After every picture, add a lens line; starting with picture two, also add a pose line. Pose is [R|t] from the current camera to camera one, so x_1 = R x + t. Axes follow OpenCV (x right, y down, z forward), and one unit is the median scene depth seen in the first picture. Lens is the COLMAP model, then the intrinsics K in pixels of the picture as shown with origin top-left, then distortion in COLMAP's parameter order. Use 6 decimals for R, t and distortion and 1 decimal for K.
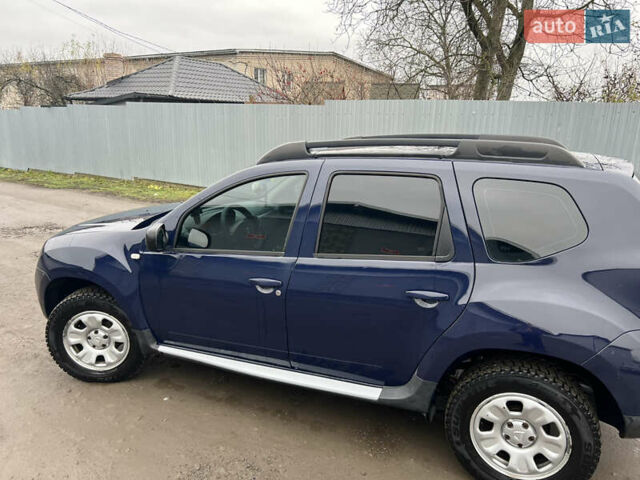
lens RADIAL K [[476.5, 0, 331.7], [0, 476.5, 238.6], [0, 0, 1]] dist [0.055883, -0.059457]
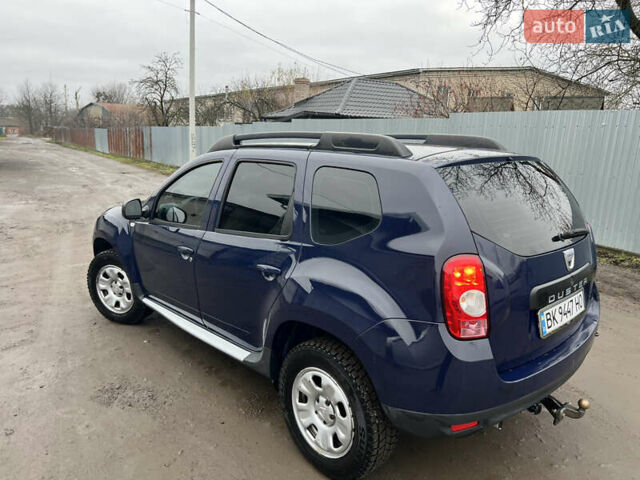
lens RADIAL K [[476.5, 0, 331.7], [0, 476.5, 238.6], [0, 0, 1]] dist [0.055883, -0.059457]
pose [[0.916547, 0.091389, -0.389345, 0.547737], [-0.106269, 0.994195, -0.016803, 0.036632], [0.385549, 0.056776, 0.920939, 0.021932]]
